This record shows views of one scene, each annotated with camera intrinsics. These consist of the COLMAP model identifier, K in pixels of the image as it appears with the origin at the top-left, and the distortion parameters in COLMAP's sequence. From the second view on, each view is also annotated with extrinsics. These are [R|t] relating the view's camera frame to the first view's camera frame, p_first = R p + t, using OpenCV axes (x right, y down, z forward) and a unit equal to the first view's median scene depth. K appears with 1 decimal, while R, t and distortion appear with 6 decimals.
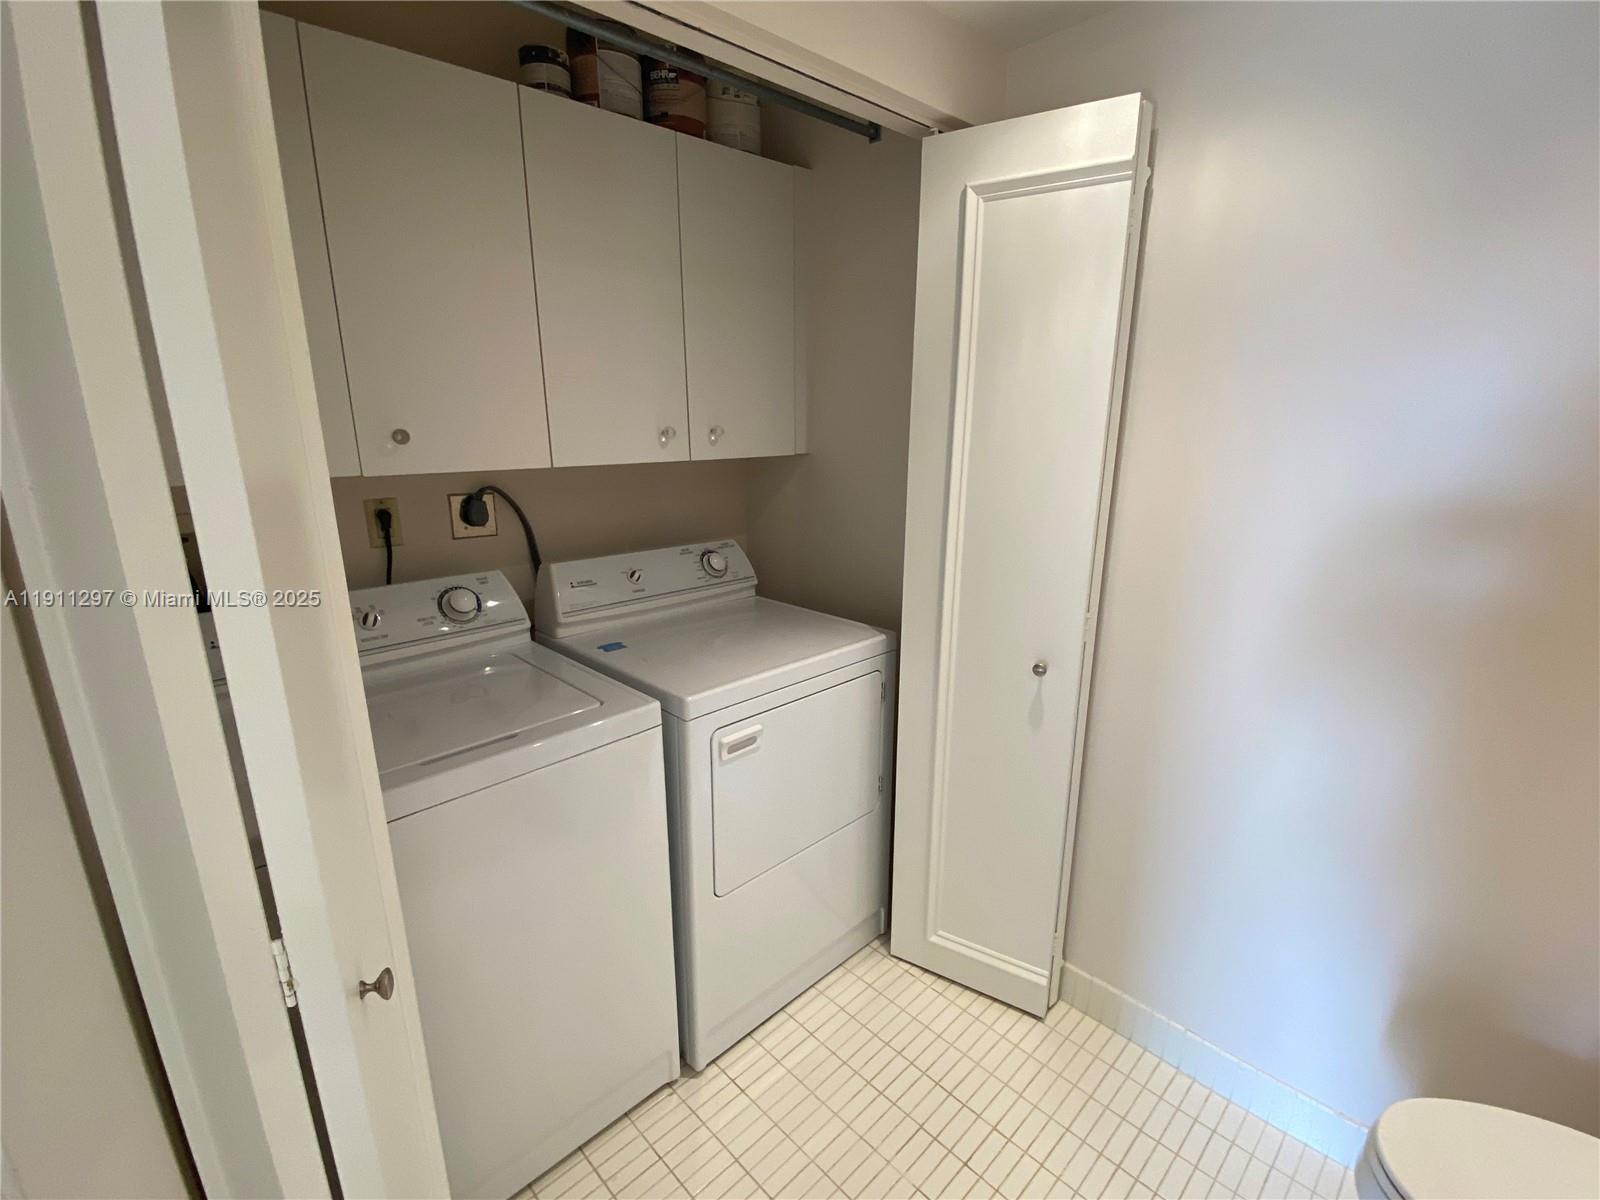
lens RADIAL K [[733.5, 0, 802.4], [0, 733.5, 595.9], [0, 0, 1]] dist [-0.000165, -0.000581]
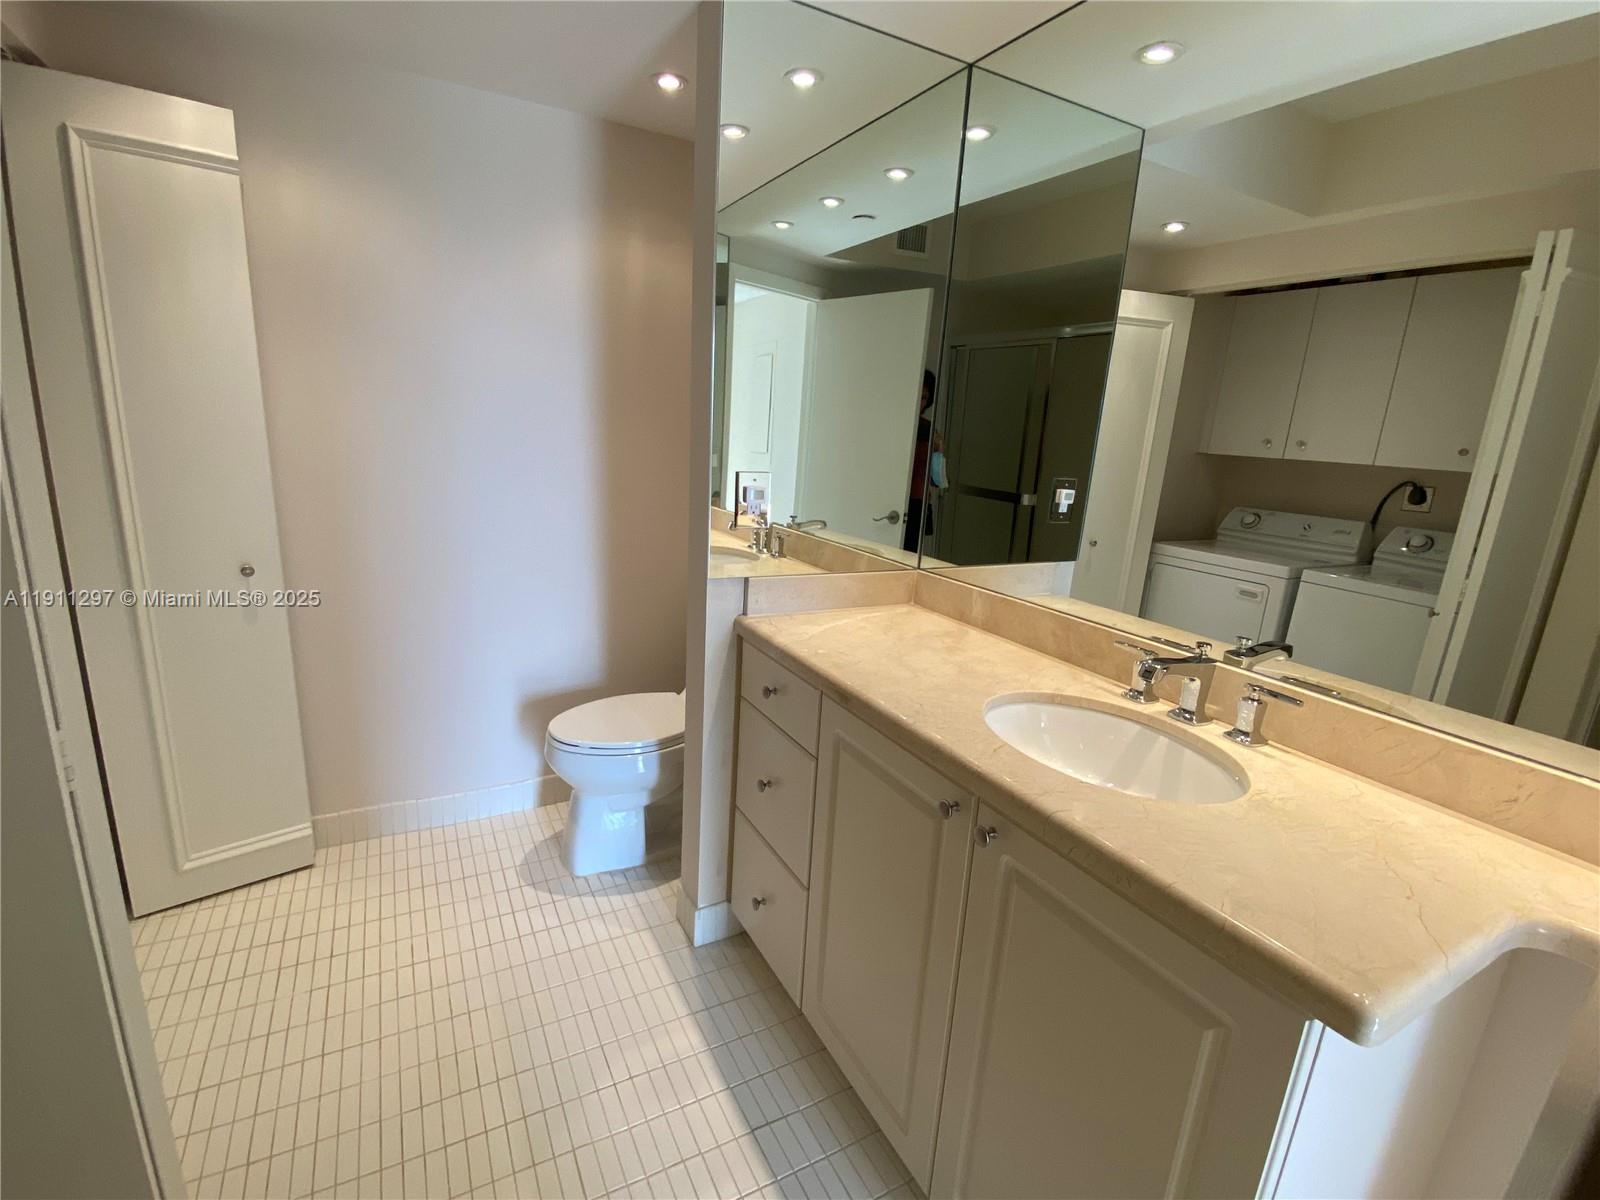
lens RADIAL K [[733.5, 0, 798.8], [0, 733.5, 597.9], [0, 0, 1]] dist [-0.000165, -0.000581]
pose [[0.265416, -0.222417, 0.938129, -0.600054], [0.190370, 0.965960, 0.175156, 0.109942], [-0.945153, 0.132103, 0.298723, -0.212710]]
